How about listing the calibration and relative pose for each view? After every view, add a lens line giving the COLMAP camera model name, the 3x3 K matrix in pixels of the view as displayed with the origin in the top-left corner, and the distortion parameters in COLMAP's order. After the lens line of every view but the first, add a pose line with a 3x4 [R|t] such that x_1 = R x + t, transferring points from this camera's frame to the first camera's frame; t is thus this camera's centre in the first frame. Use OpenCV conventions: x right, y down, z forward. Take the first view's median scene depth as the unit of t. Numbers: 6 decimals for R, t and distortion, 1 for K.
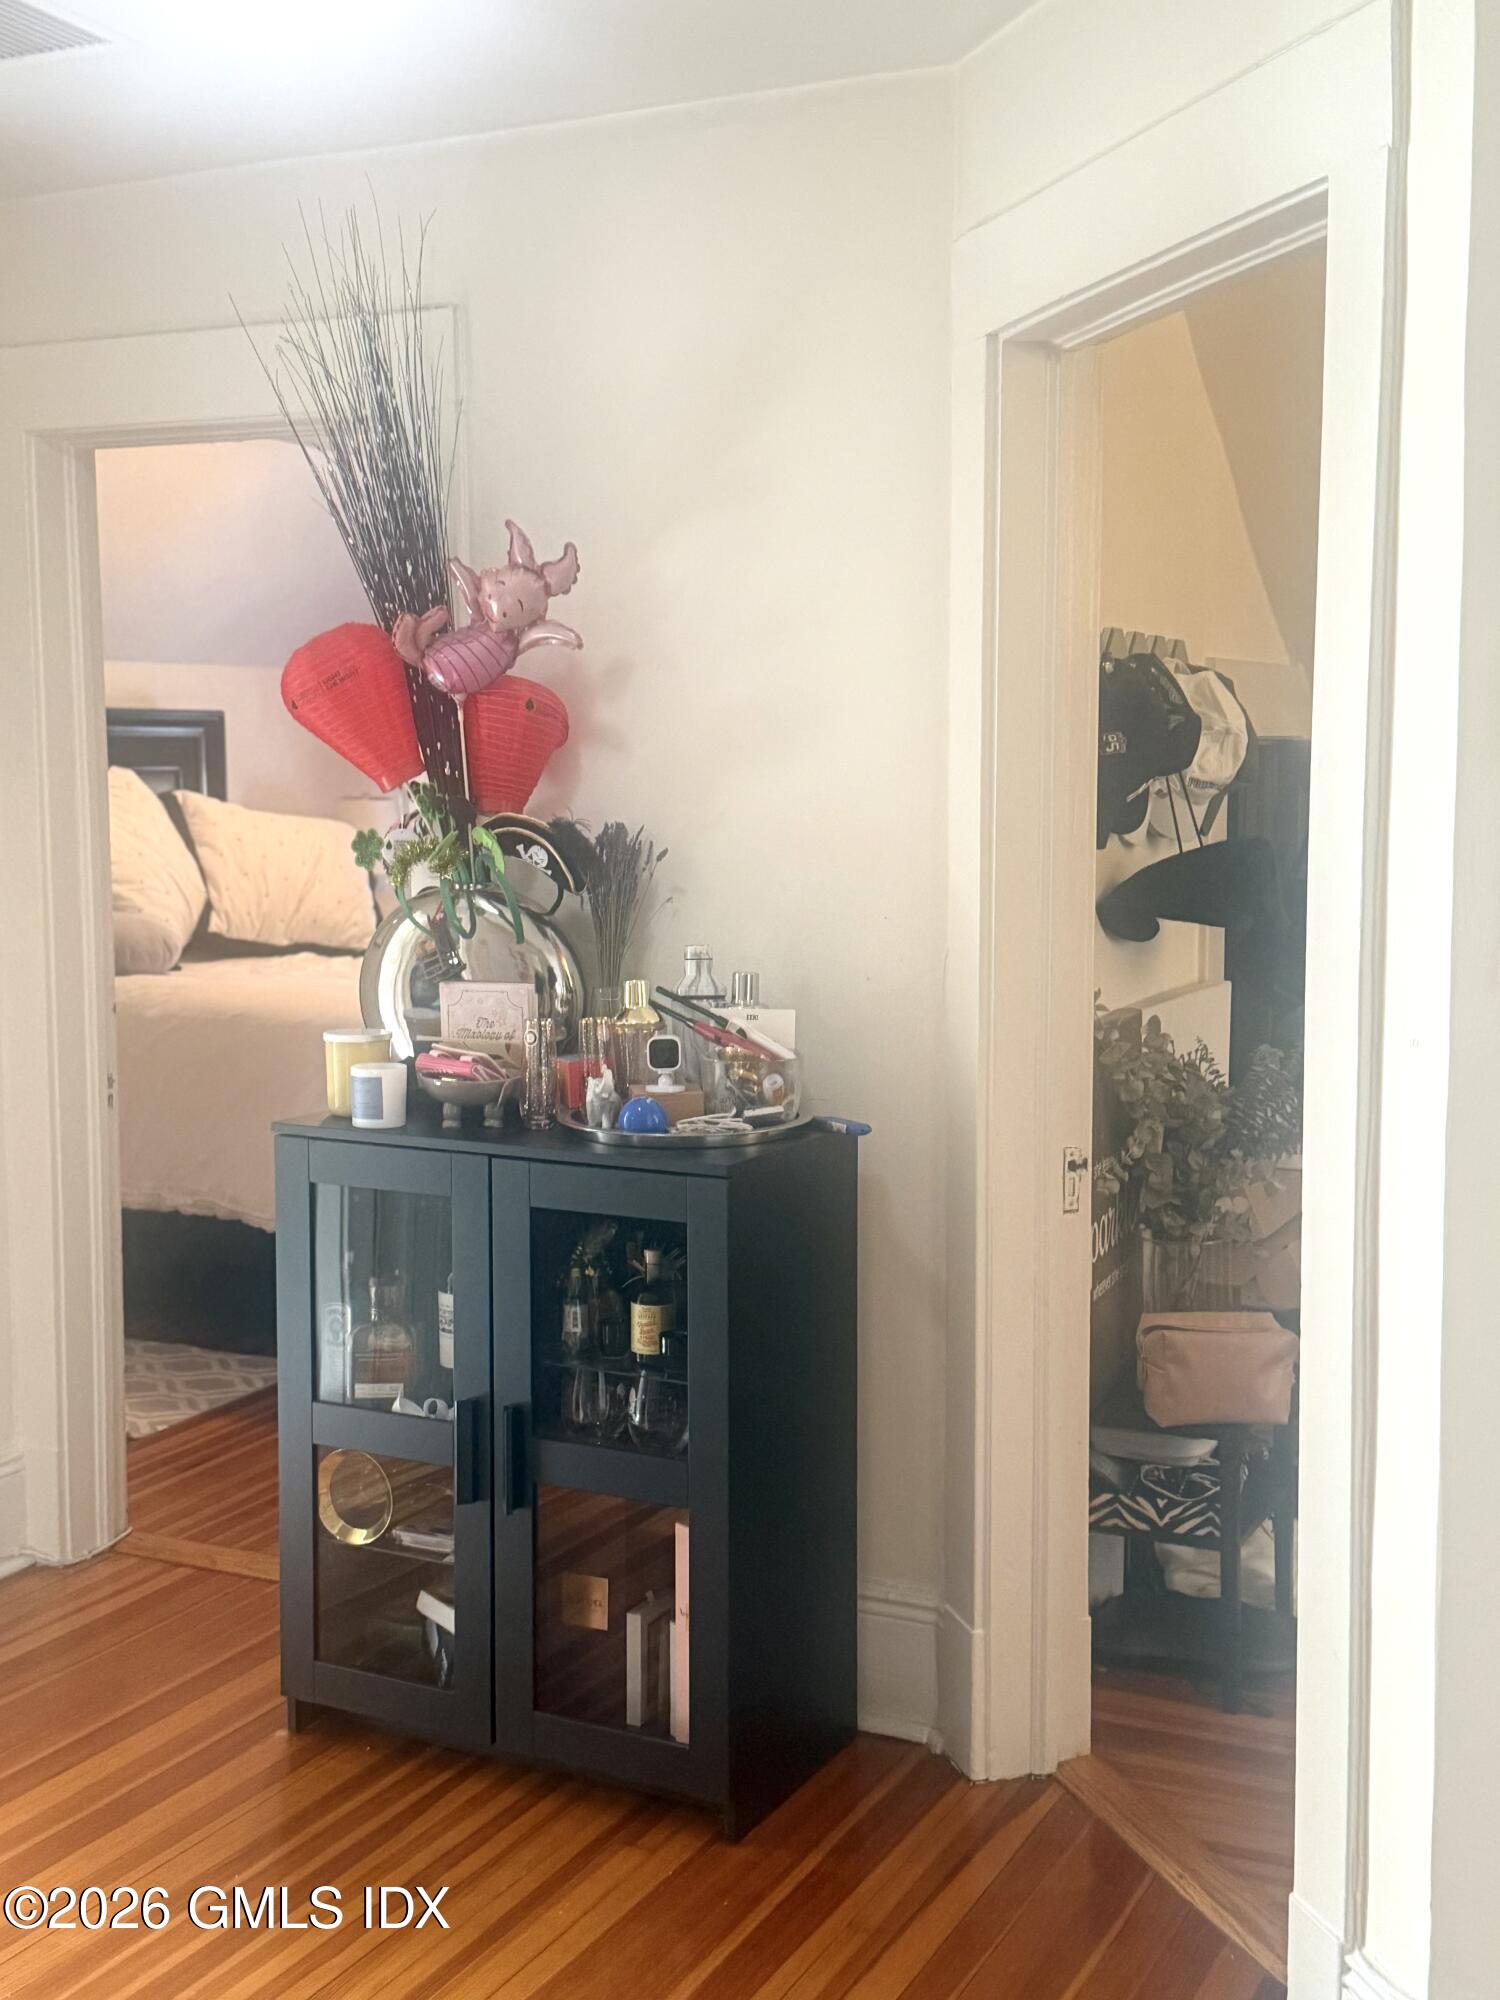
lens RADIAL K [[2286.7, 0, 755.5], [0, 2286.7, 997.6], [0, 0, 1]] dist [0.135233, 0.000000]
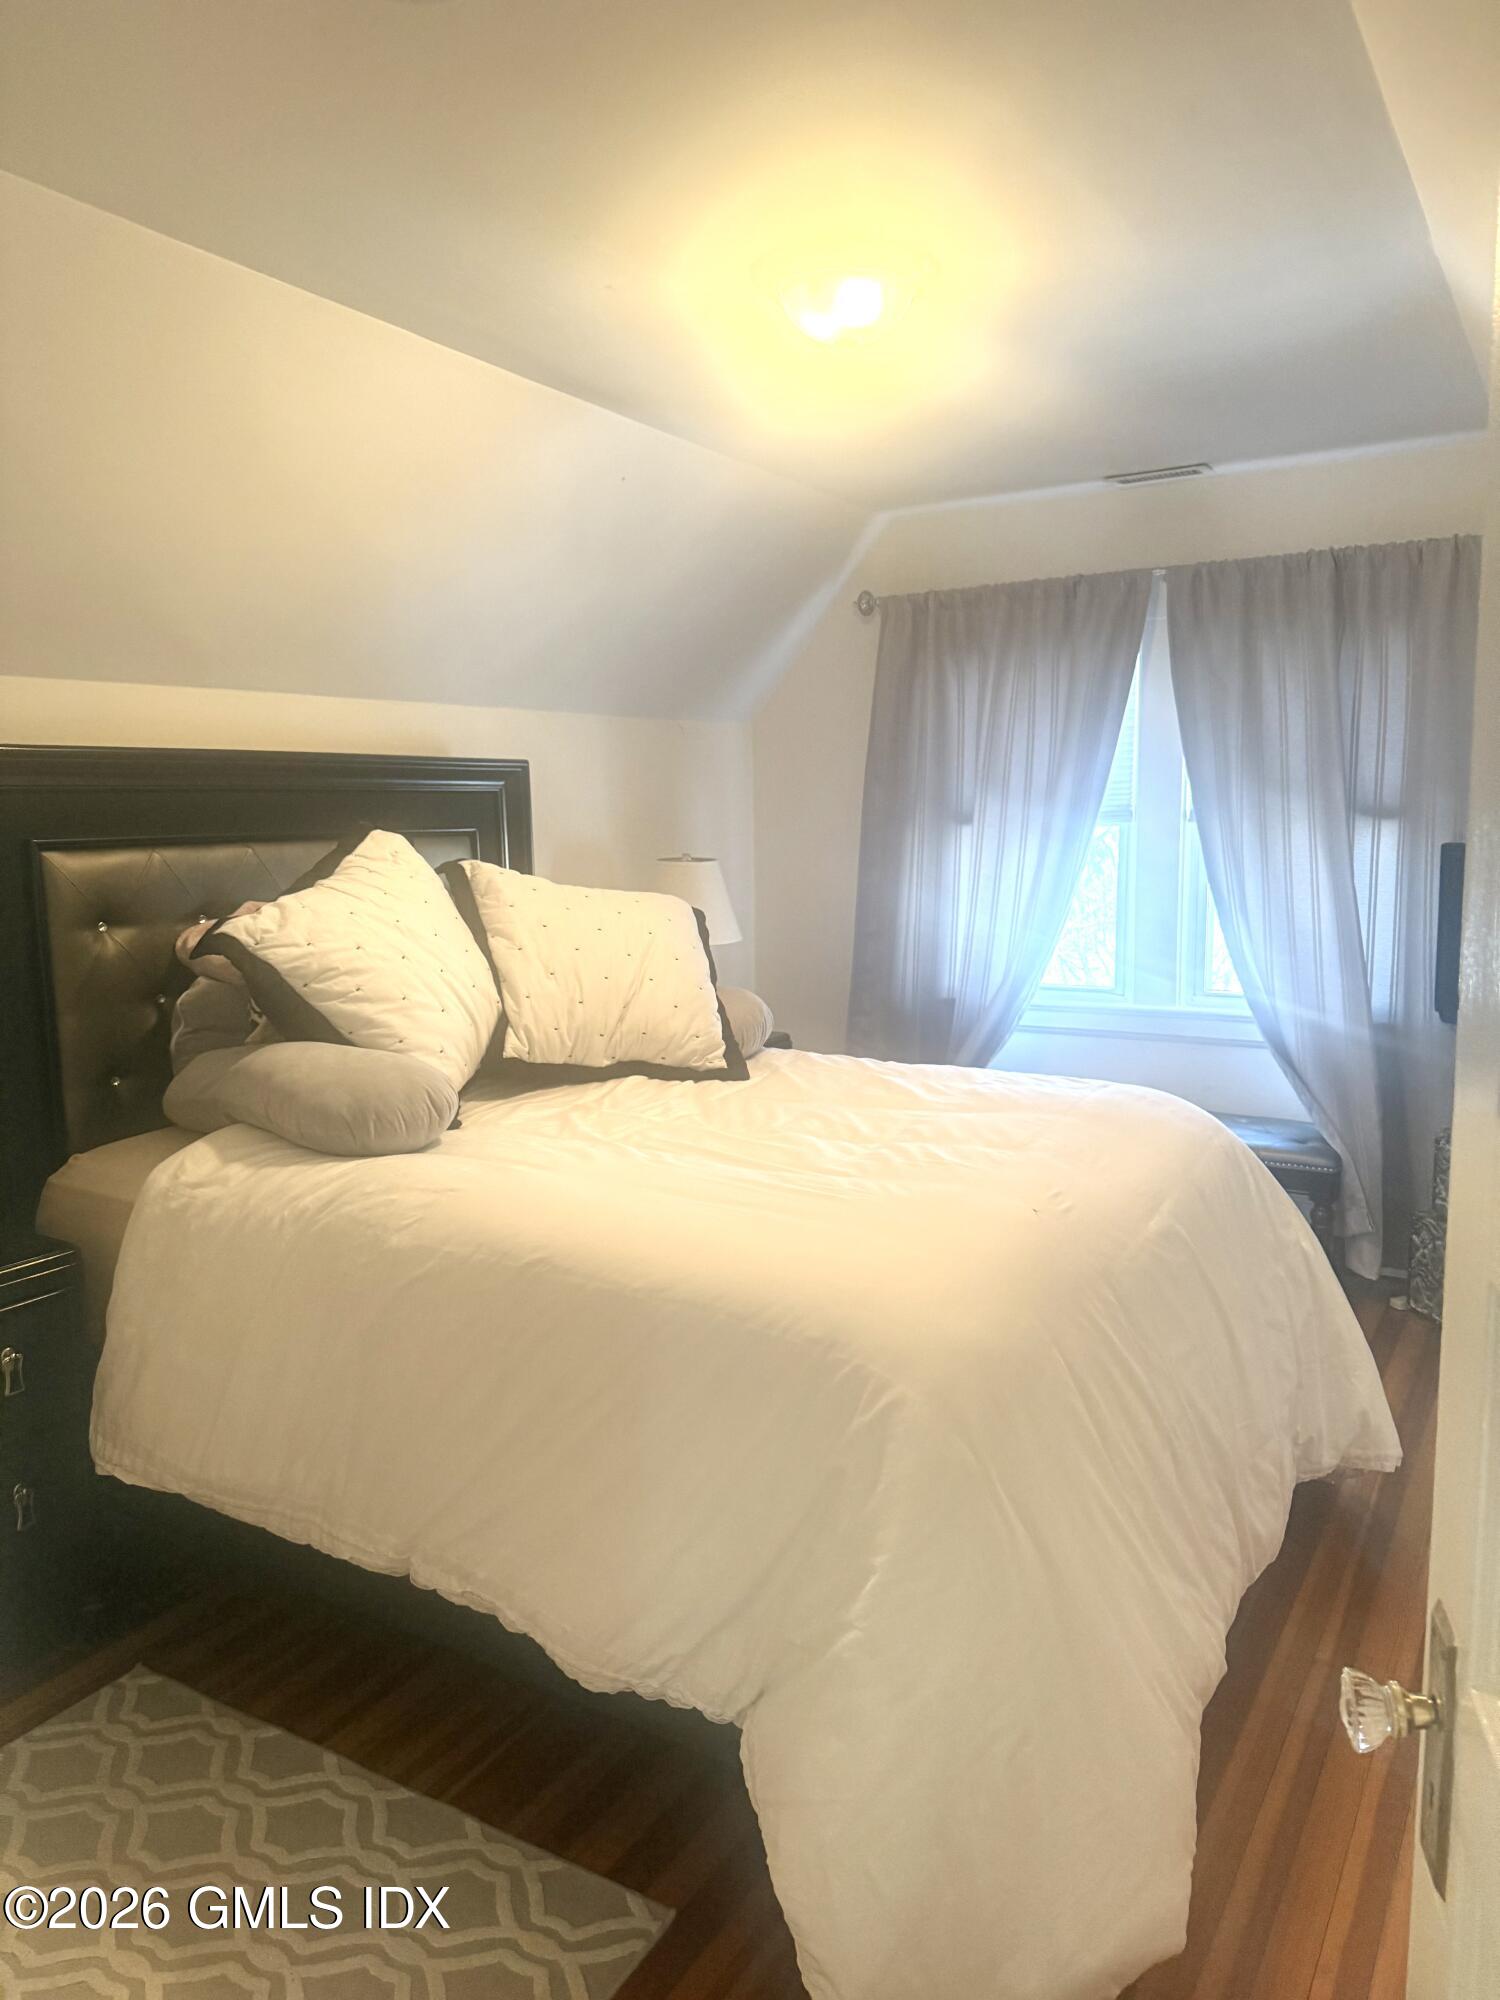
lens RADIAL K [[1446.6, 0, 746.4], [0, 1446.6, 1002.3], [0, 0, 1]] dist [0.012280, 0.002679]
pose [[0.995958, -0.000433, -0.089818, -0.119182], [0.001839, 0.999877, 0.015573, -0.051768], [0.089800, -0.015675, 0.995836, 0.548164]]
